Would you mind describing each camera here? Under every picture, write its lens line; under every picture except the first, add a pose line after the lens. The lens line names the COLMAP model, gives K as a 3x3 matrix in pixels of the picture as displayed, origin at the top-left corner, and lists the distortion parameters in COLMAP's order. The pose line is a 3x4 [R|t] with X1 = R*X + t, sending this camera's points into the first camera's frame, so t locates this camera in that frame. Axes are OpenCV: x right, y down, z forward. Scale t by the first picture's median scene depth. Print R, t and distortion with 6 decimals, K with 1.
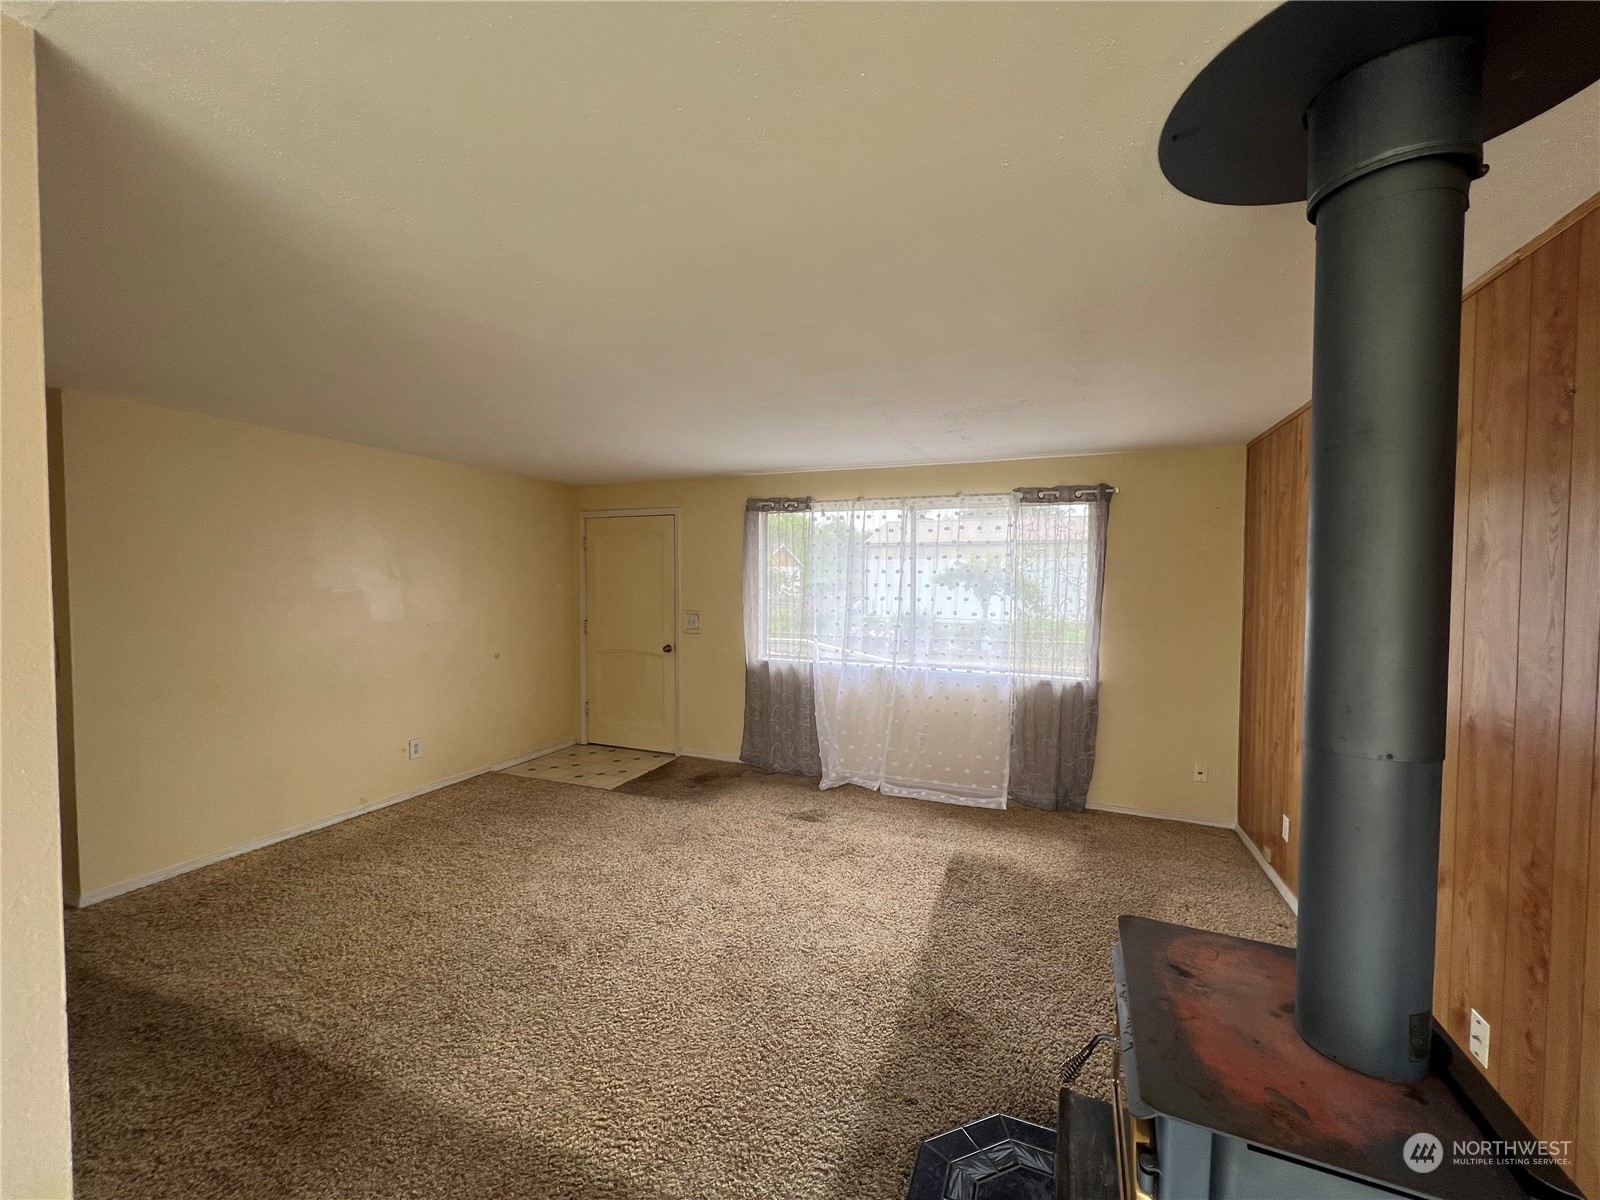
lens RADIAL K [[647.9, 0, 800.0], [0, 647.9, 600.0], [0, 0, 1]] dist [-0.000299, 0.000383]
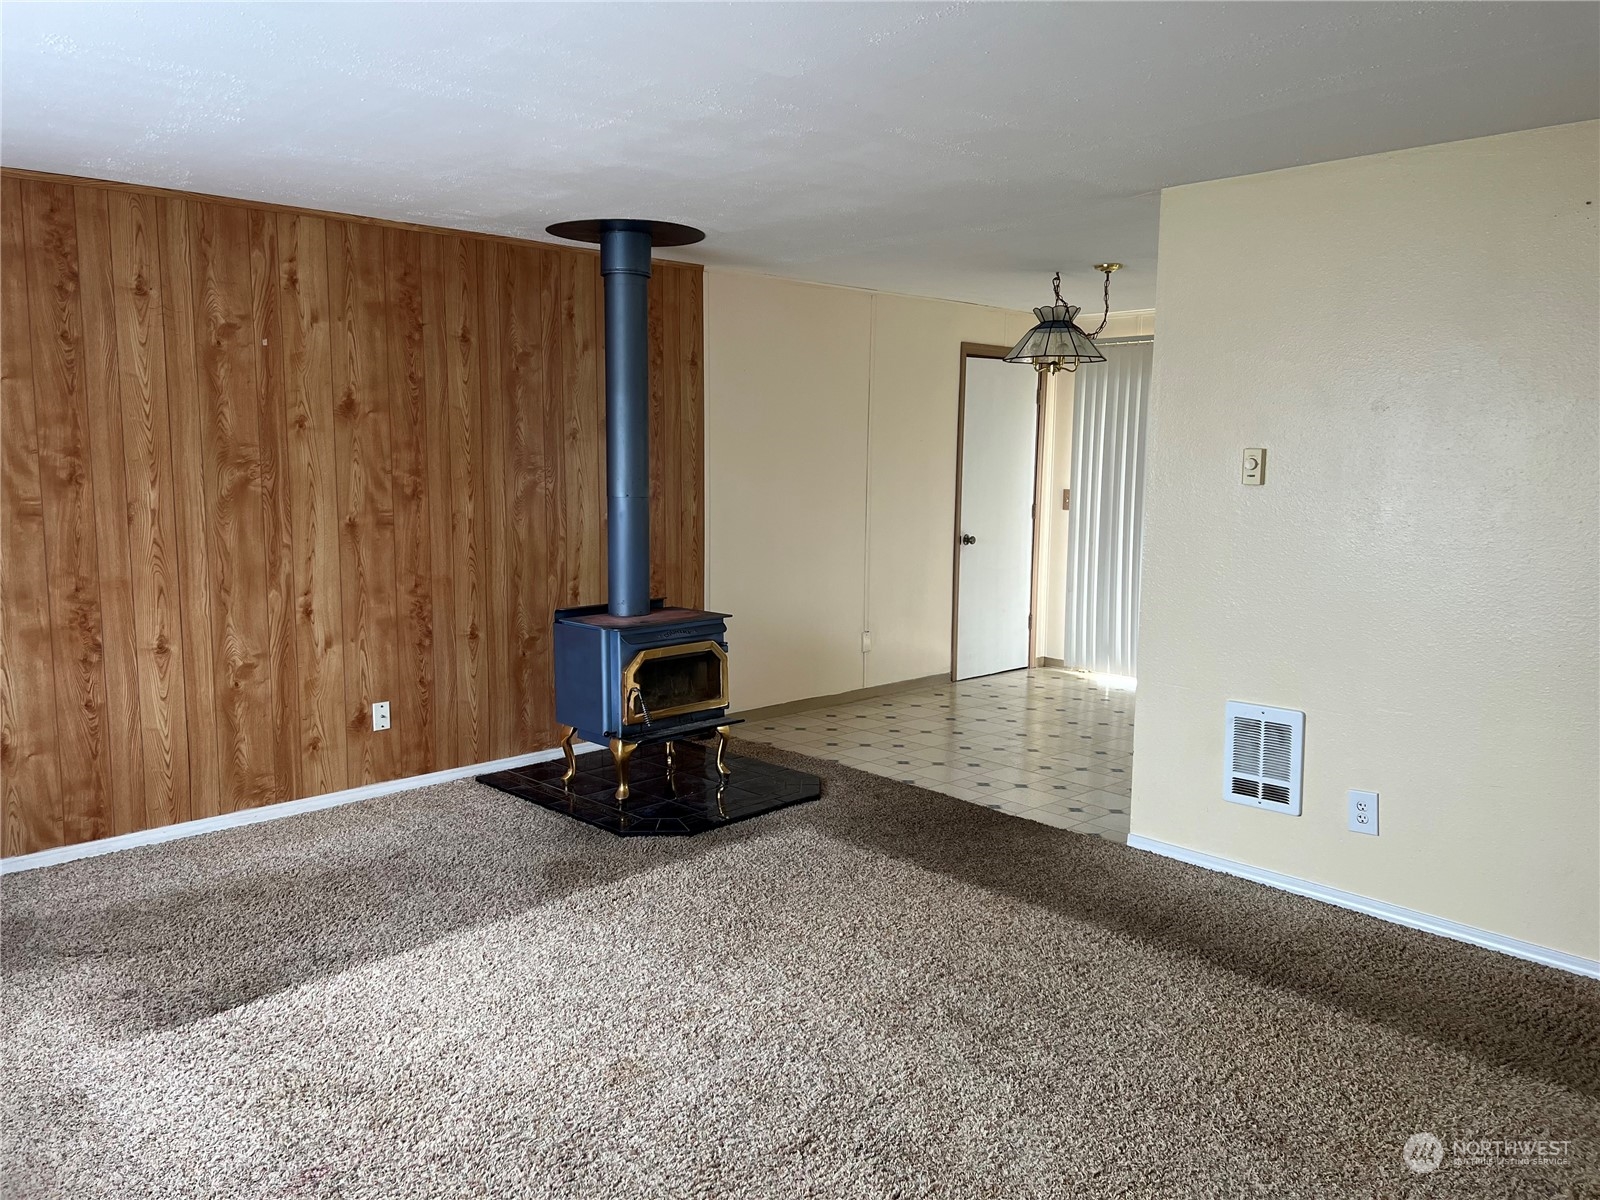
lens RADIAL K [[1220.8, 0, 800.0], [0, 1220.8, 600.0], [0, 0, 1]] dist [0.092000, -0.102567]
pose [[-0.919316, -0.065416, 0.388045, -0.835506], [-0.004496, 0.987768, 0.155866, -0.064617], [-0.393494, 0.141546, -0.908365, 2.624135]]
